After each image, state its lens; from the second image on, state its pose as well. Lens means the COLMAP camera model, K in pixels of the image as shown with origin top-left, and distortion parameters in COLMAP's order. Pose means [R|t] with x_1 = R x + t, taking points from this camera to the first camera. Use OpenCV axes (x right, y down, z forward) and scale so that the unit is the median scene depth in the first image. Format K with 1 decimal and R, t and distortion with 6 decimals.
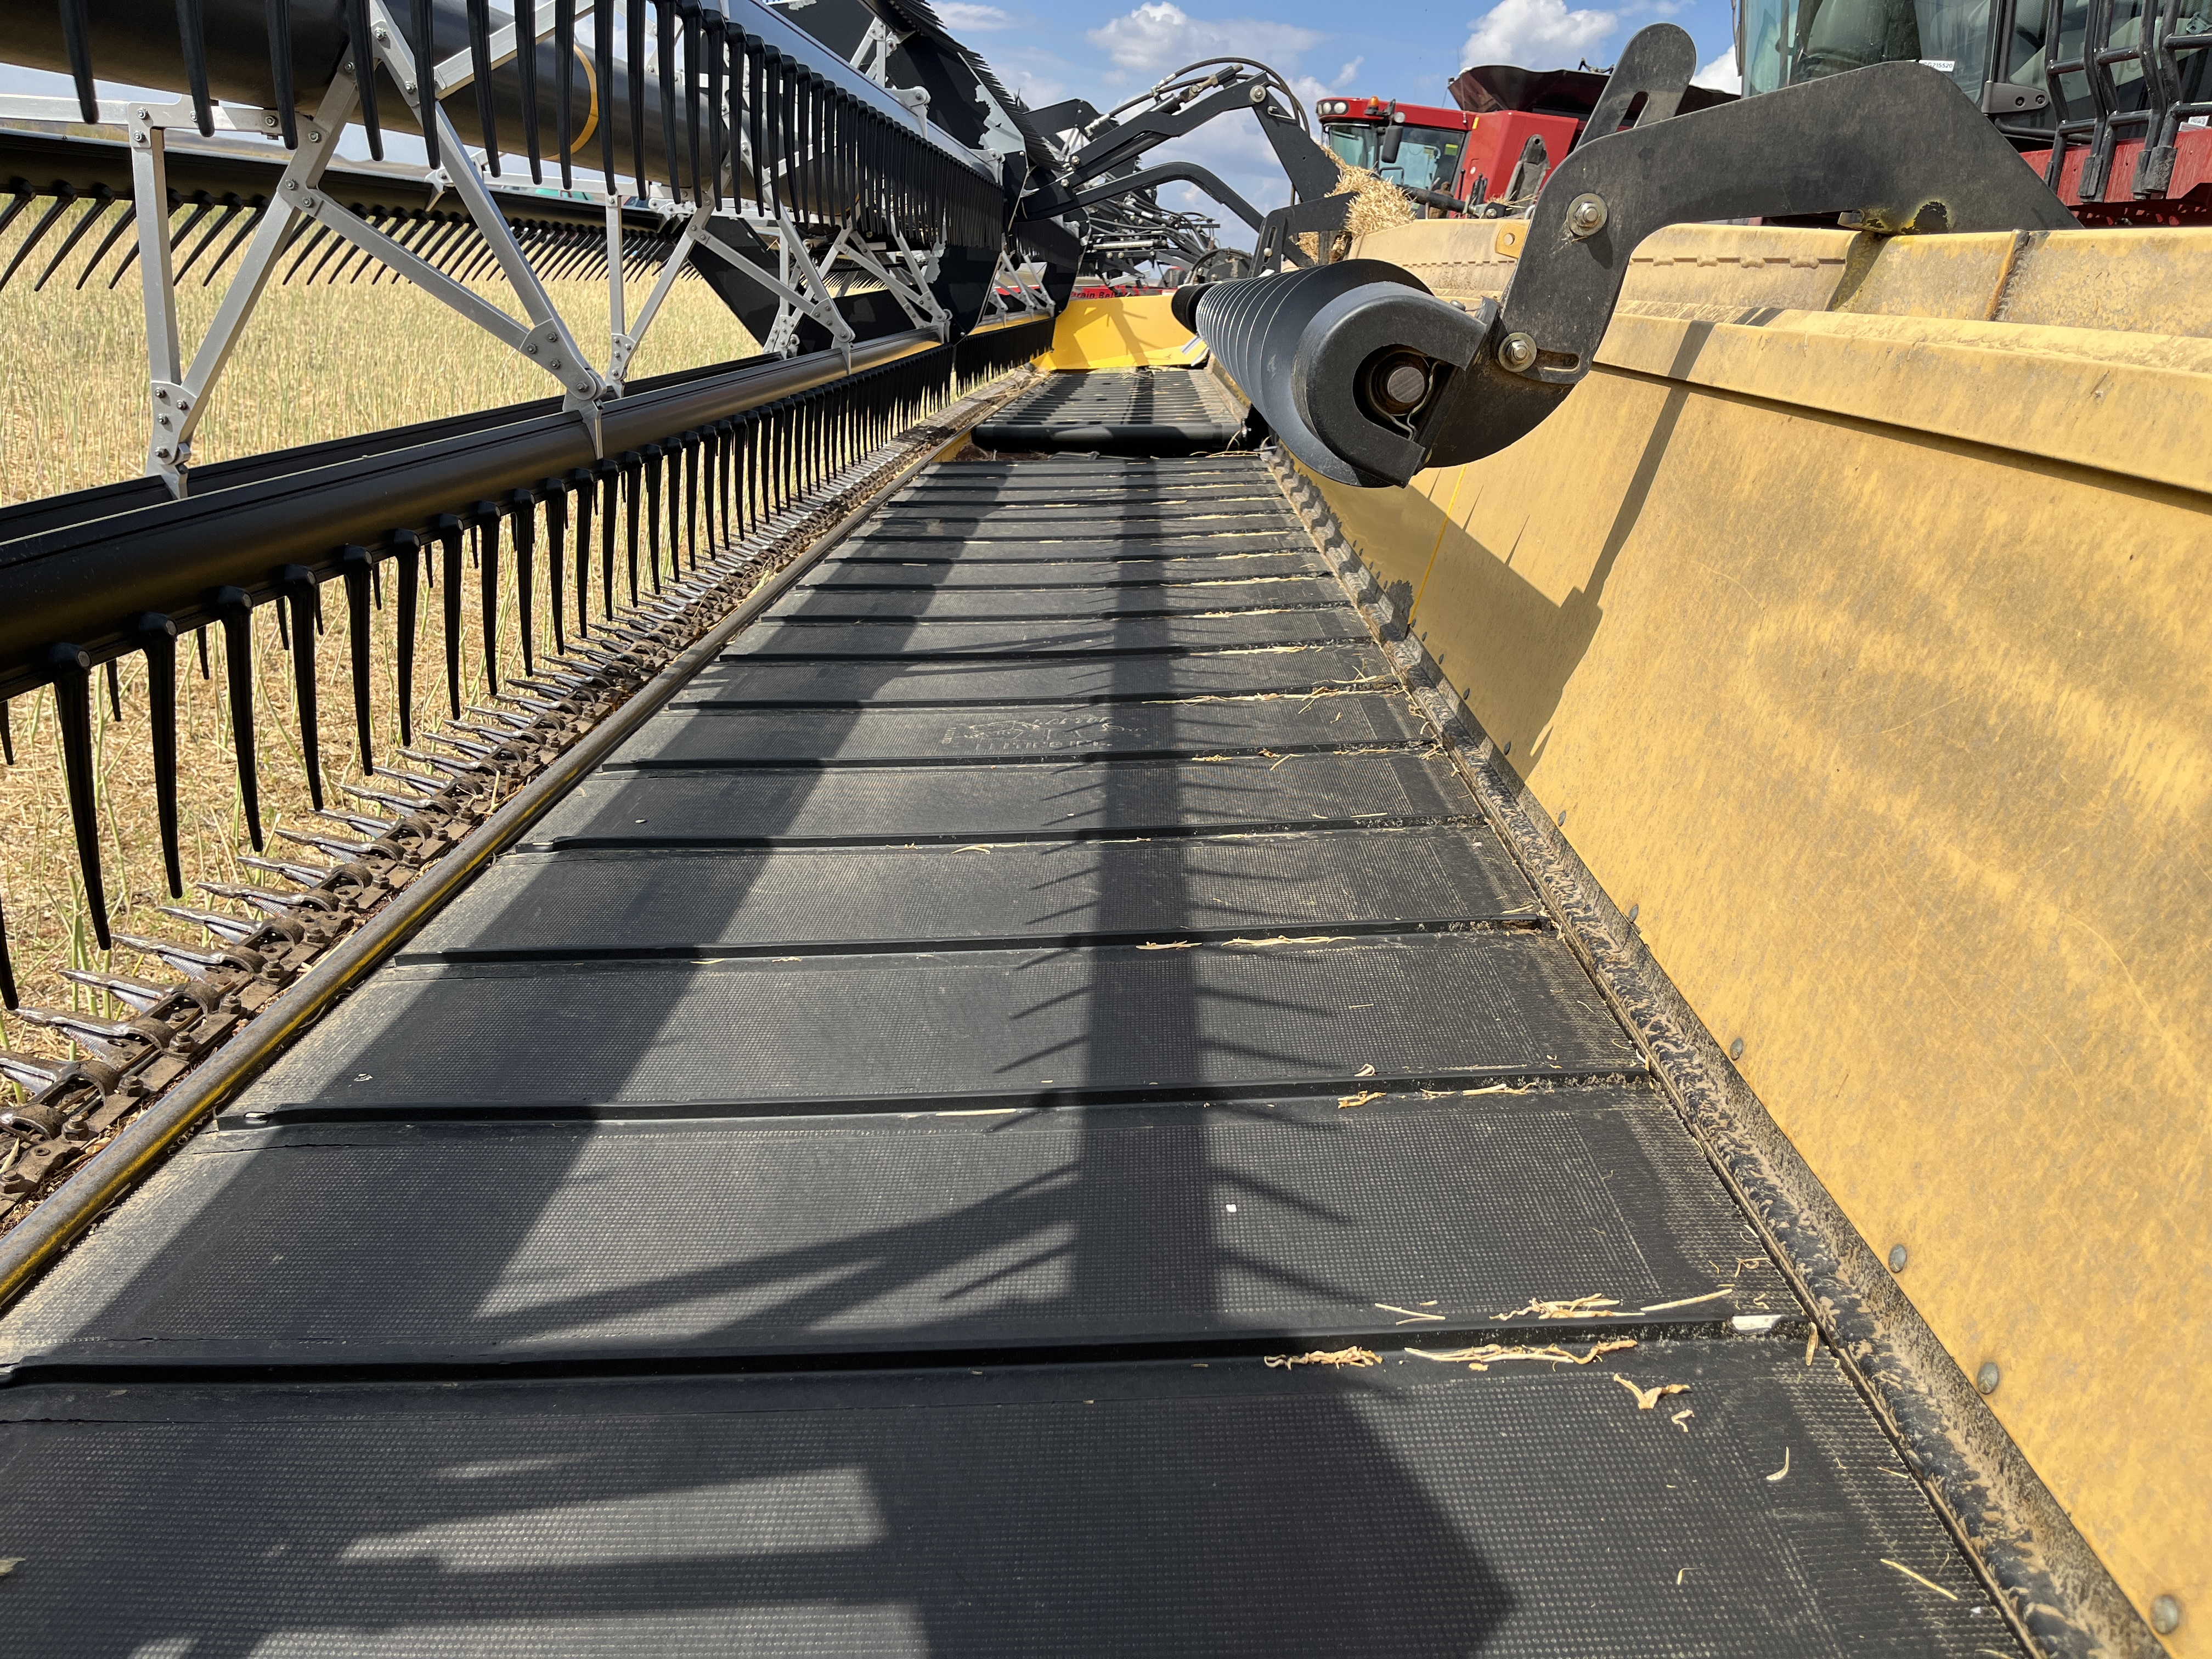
lens RADIAL K [[1707.8, 0, 1099.1], [0, 1707.8, 833.7], [0, 0, 1]] dist [0.056499, -0.076437]
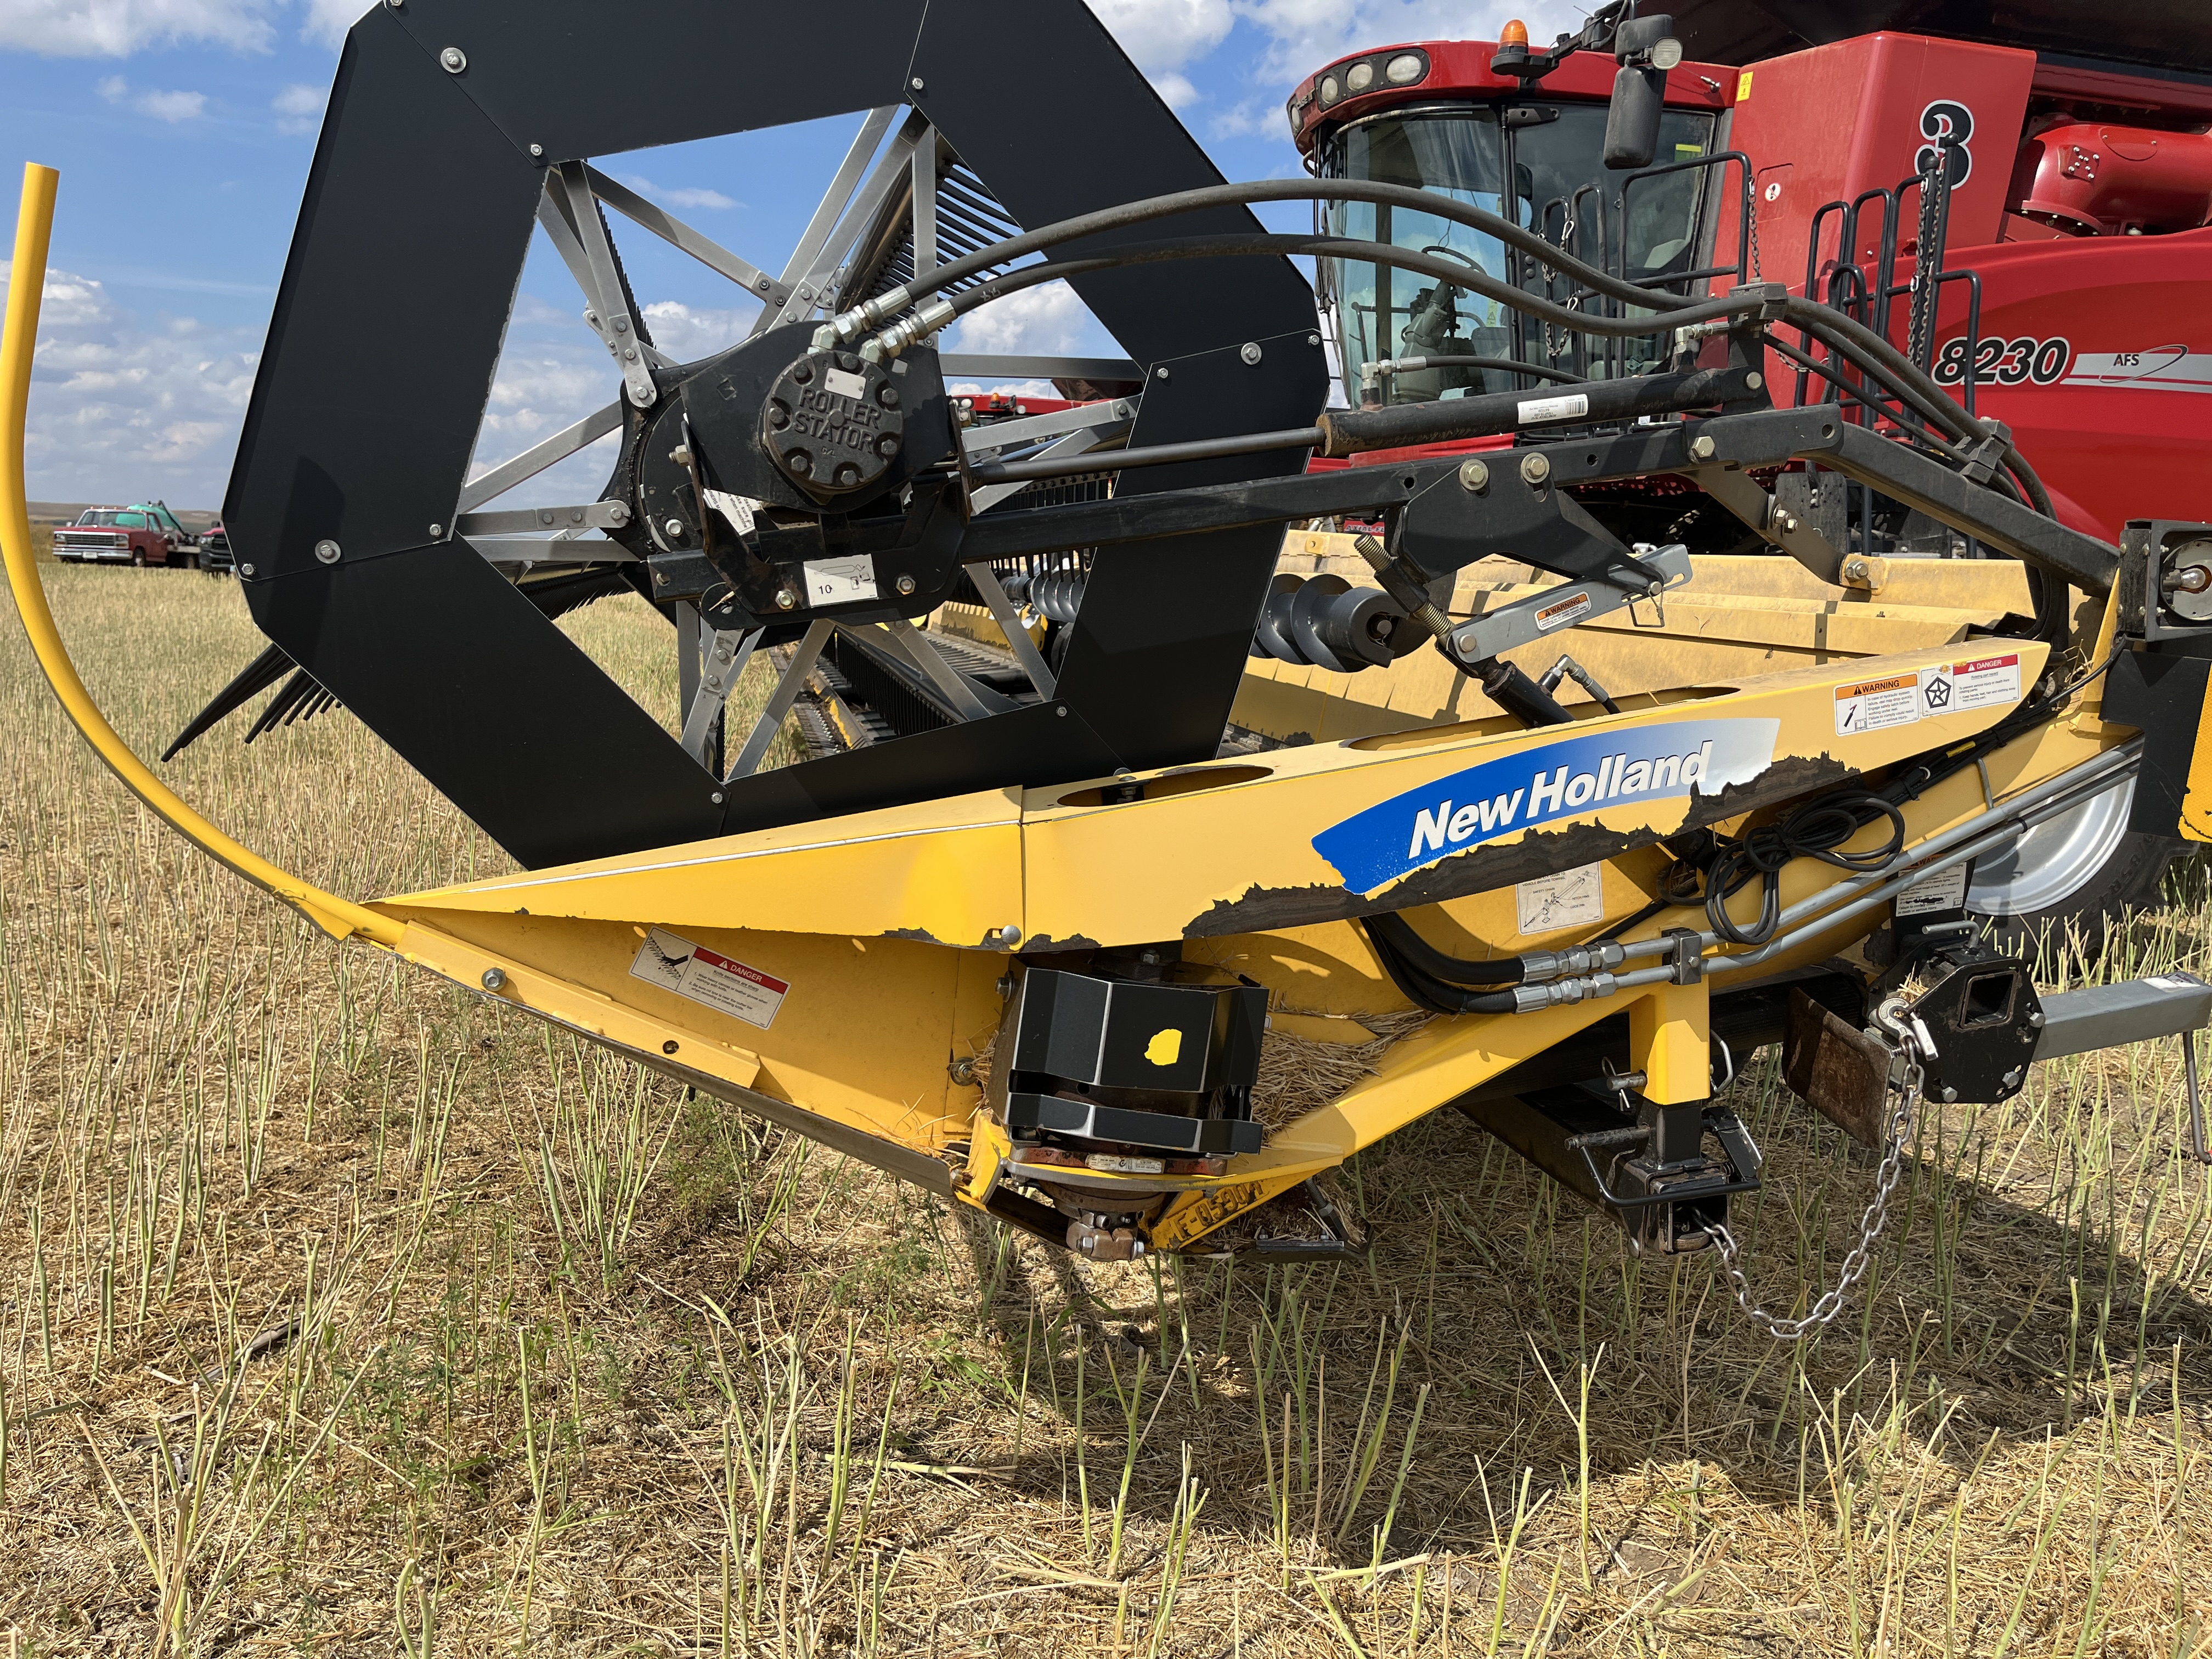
lens RADIAL K [[1707.8, 0, 1118.0], [0, 1707.8, 823.7], [0, 0, 1]] dist [0.056499, -0.076437]
pose [[0.966345, -0.114771, 0.230228, -0.439459], [0.147075, 0.980755, -0.128407, 0.153326], [-0.211059, 0.157946, 0.964628, -0.691811]]
